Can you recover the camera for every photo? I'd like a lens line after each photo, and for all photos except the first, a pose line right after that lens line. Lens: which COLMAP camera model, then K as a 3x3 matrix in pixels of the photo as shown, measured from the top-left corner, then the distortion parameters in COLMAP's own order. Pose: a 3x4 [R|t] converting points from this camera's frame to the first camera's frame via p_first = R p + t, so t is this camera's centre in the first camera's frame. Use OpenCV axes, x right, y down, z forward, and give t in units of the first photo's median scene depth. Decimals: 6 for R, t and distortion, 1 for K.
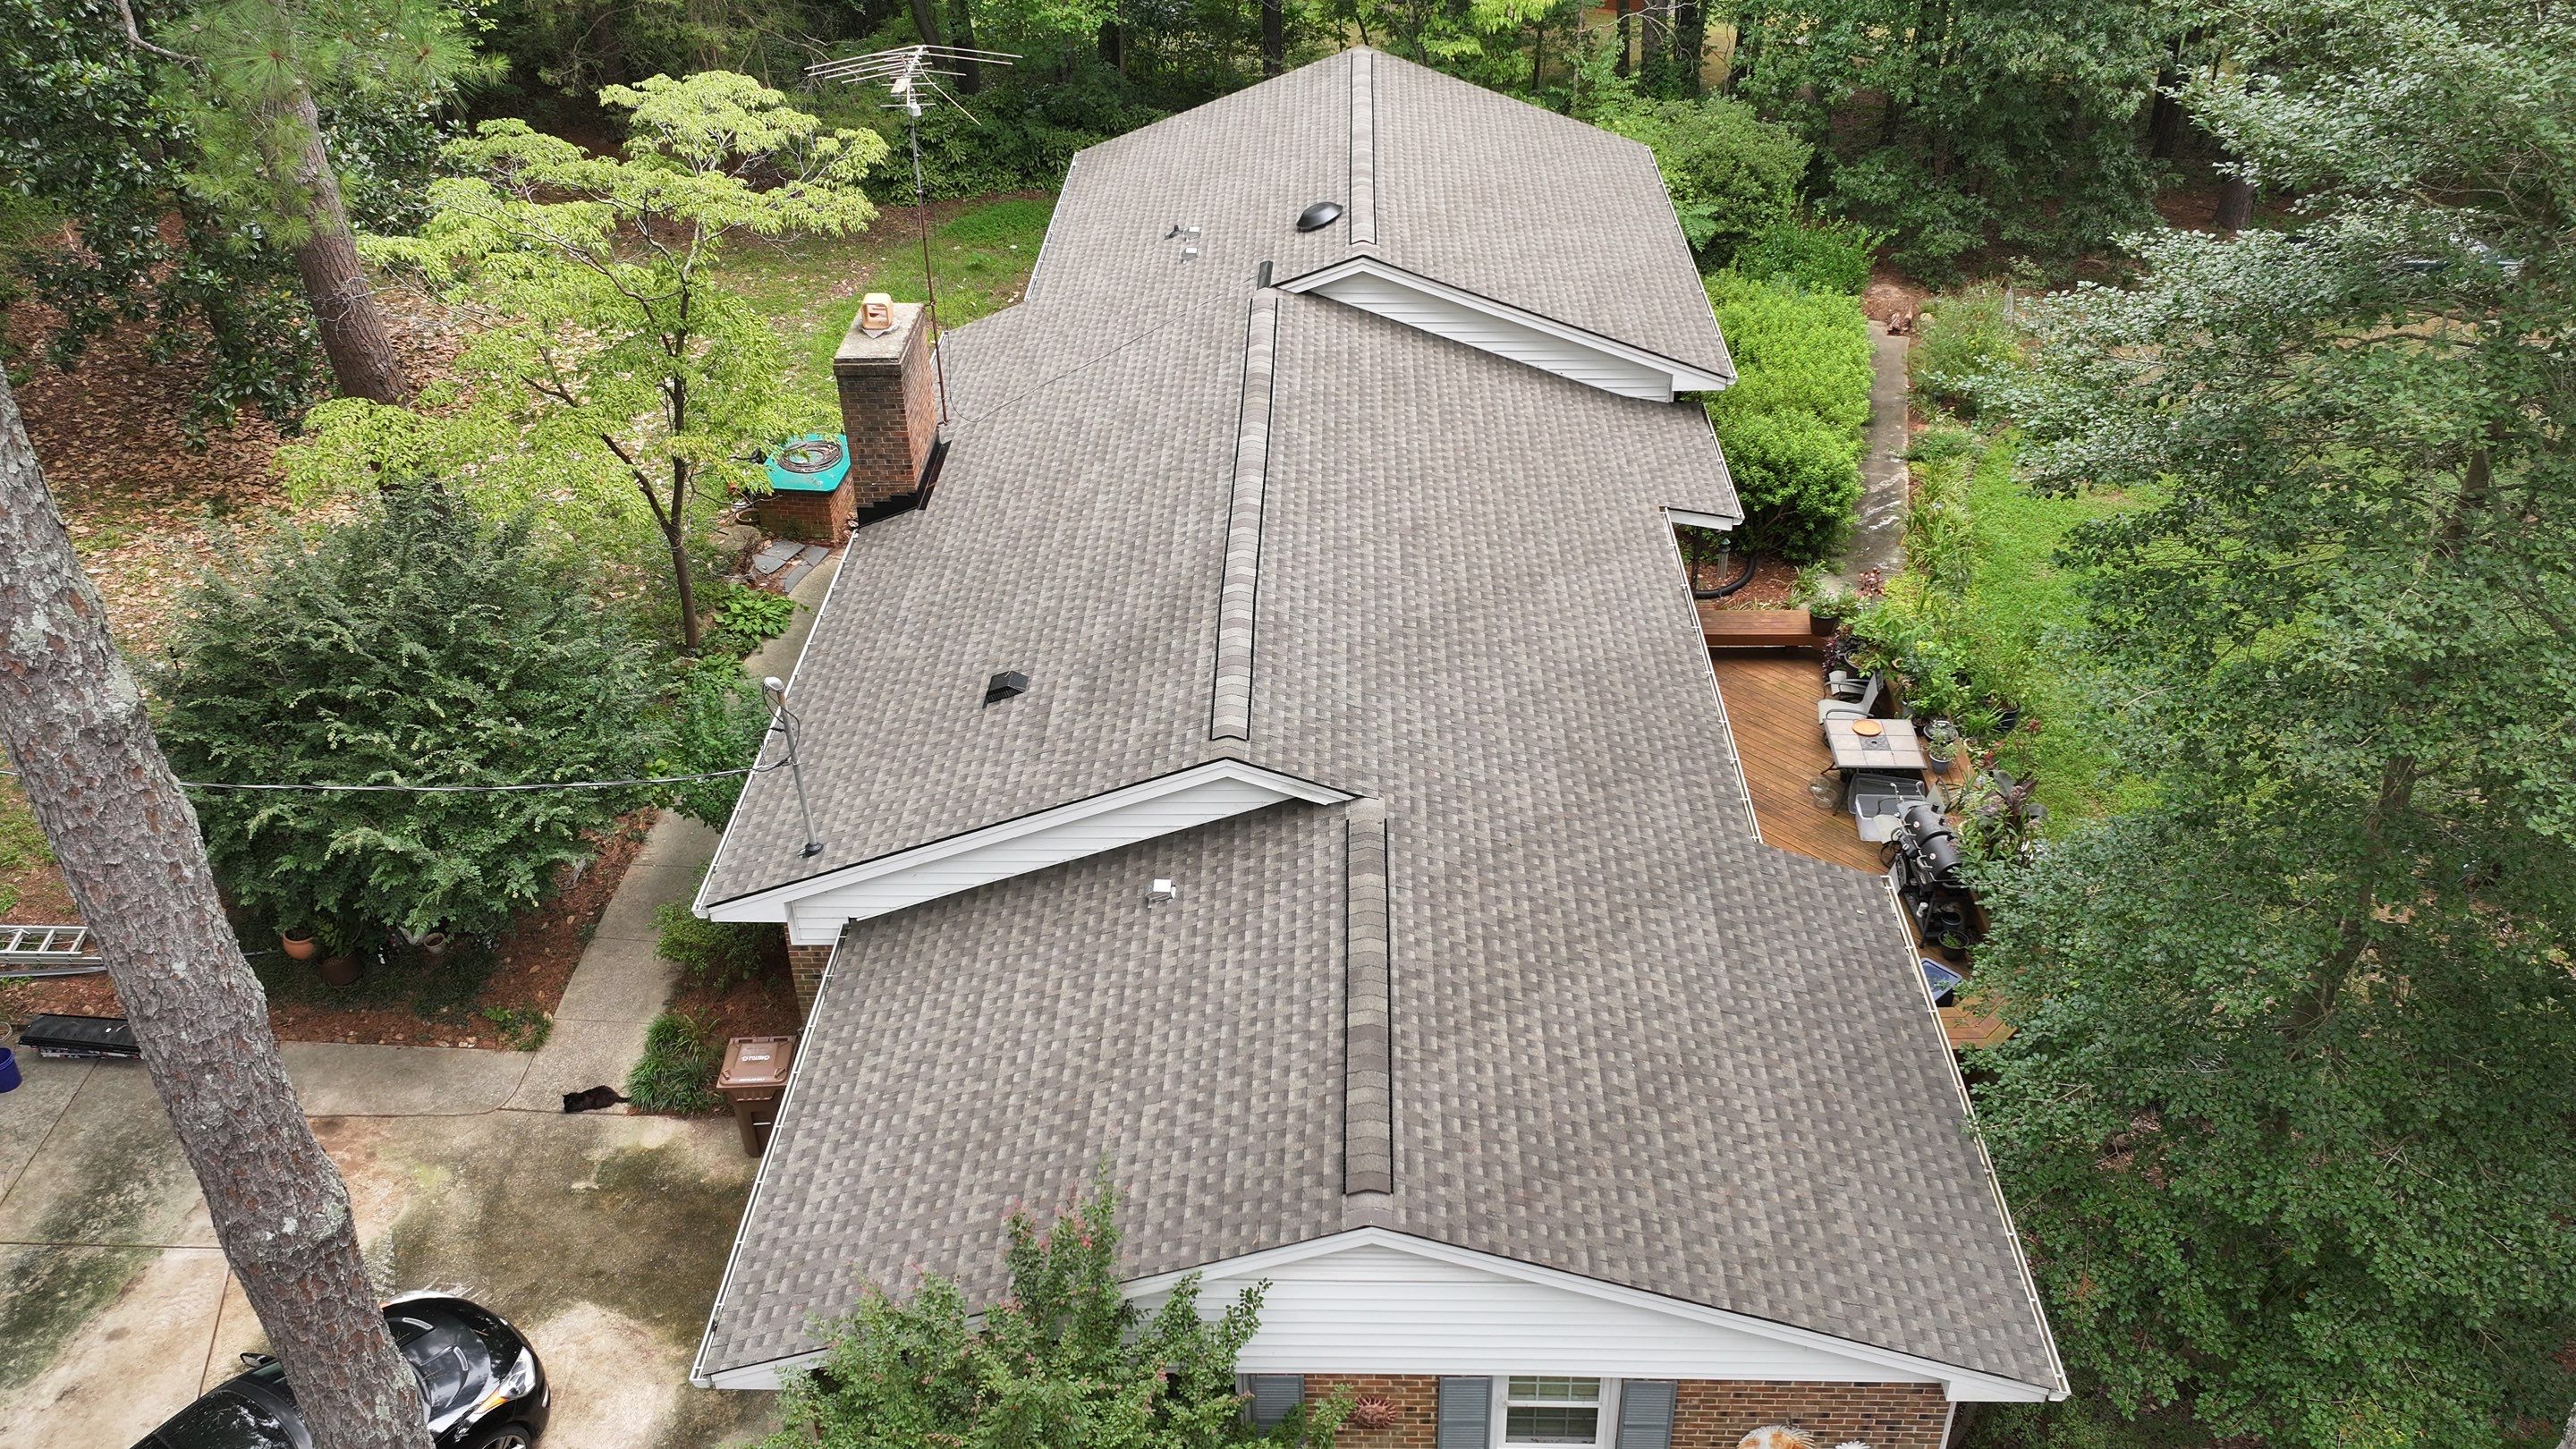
lens RADIAL K [[1873.5, 0, 1288.0], [0, 1873.5, 724.5], [0, 0, 1]] dist [0.003578, 0.001092]
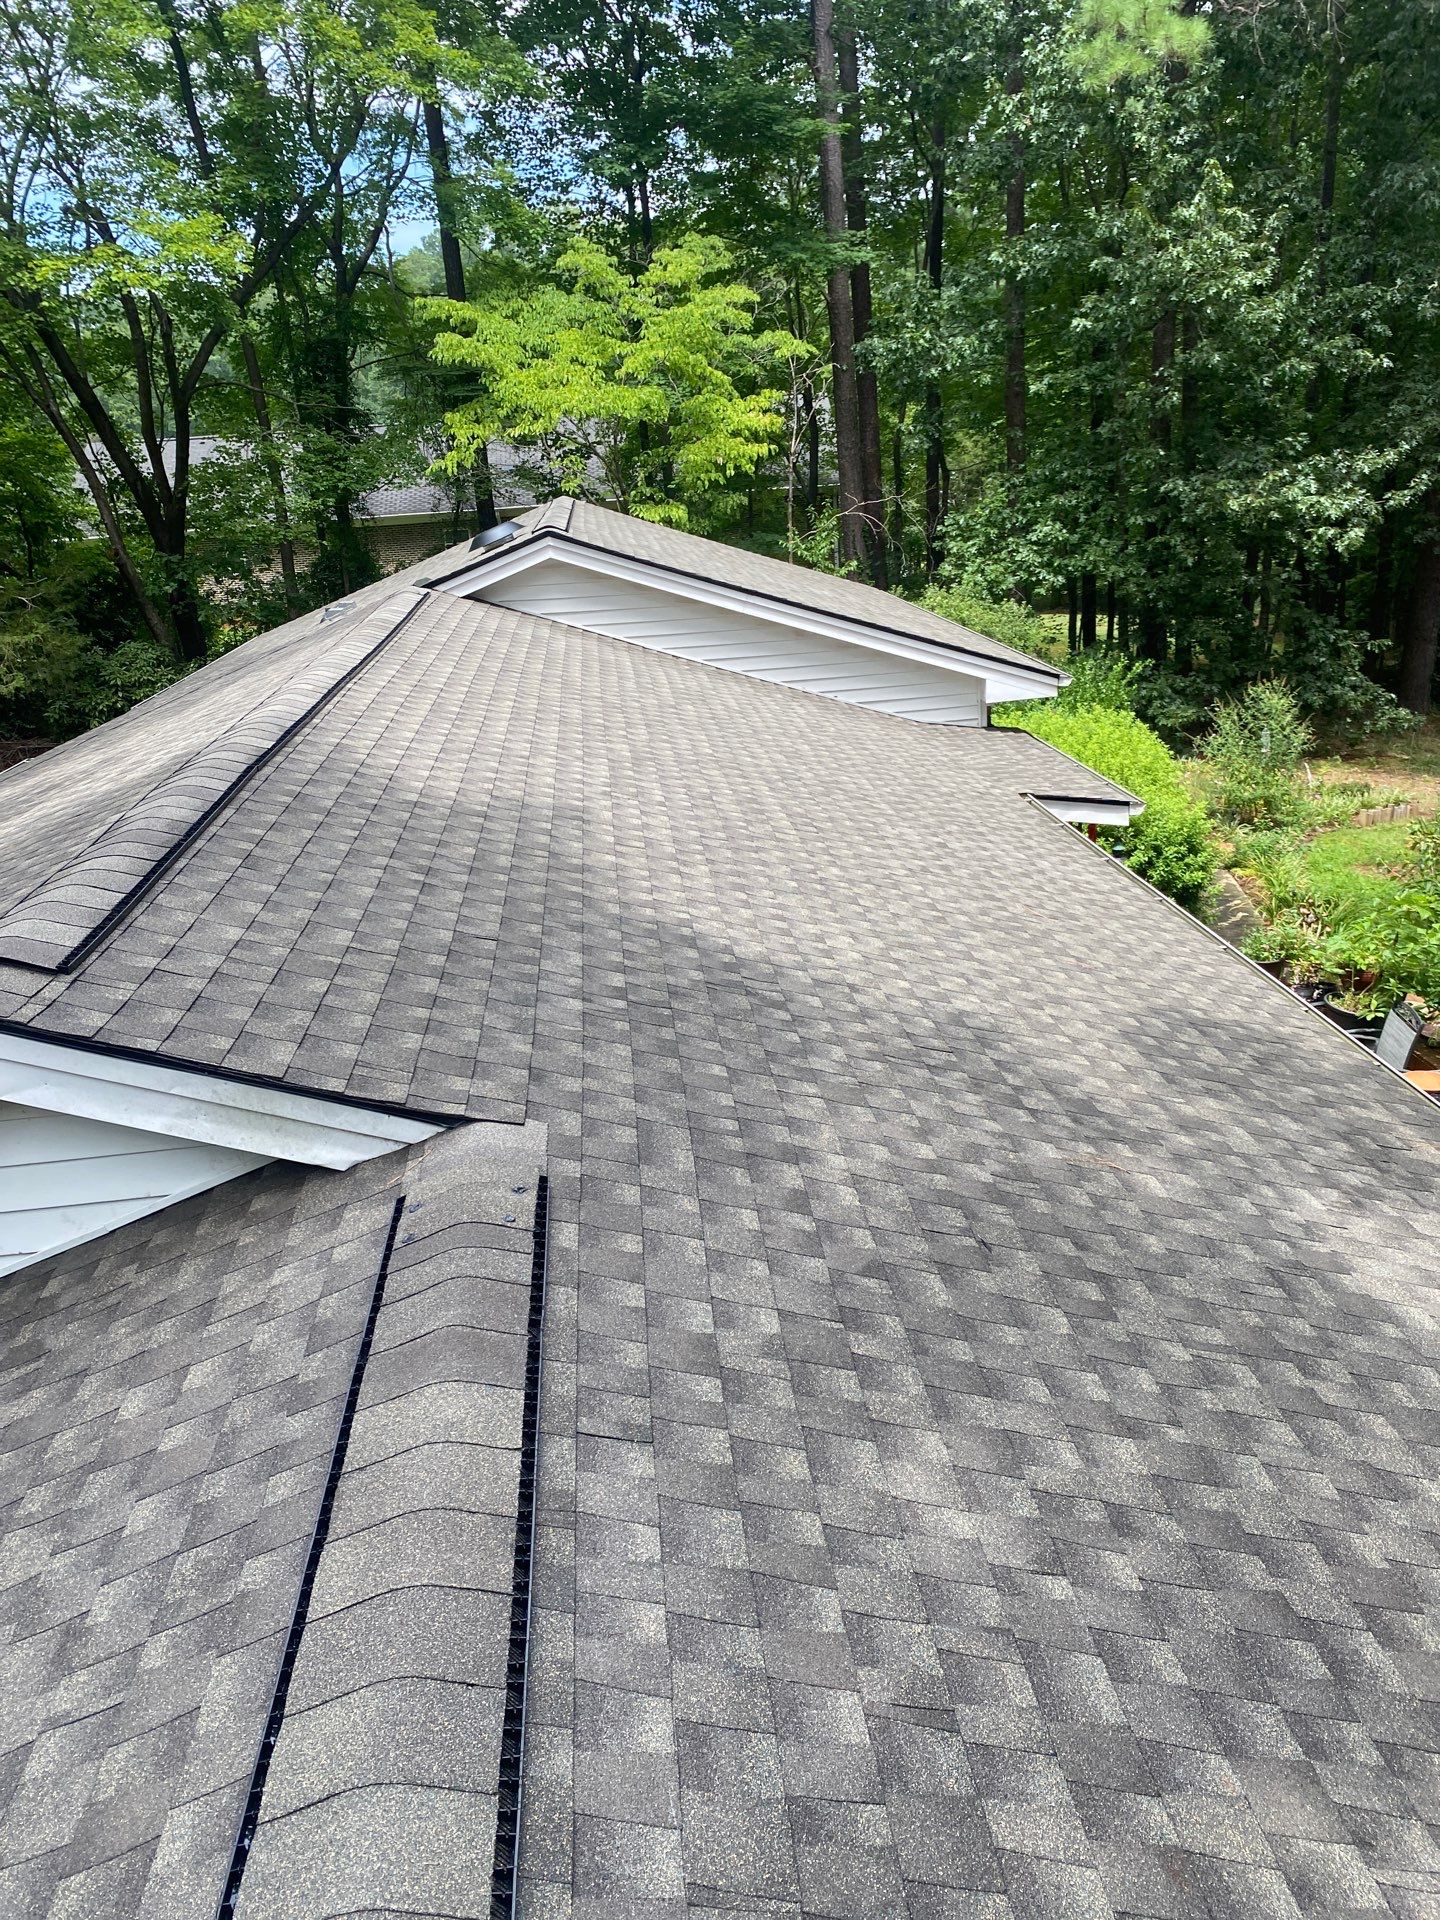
lens RADIAL K [[1382.4, 0, 720.0], [0, 1382.4, 960.0], [0, 0, 1]] dist [0.062040, 0.000164]
pose [[0.991943, -0.079742, 0.098436, 0.059296], [0.102252, 0.962693, -0.250532, 0.071437], [-0.074786, 0.258579, 0.963091, 0.781340]]
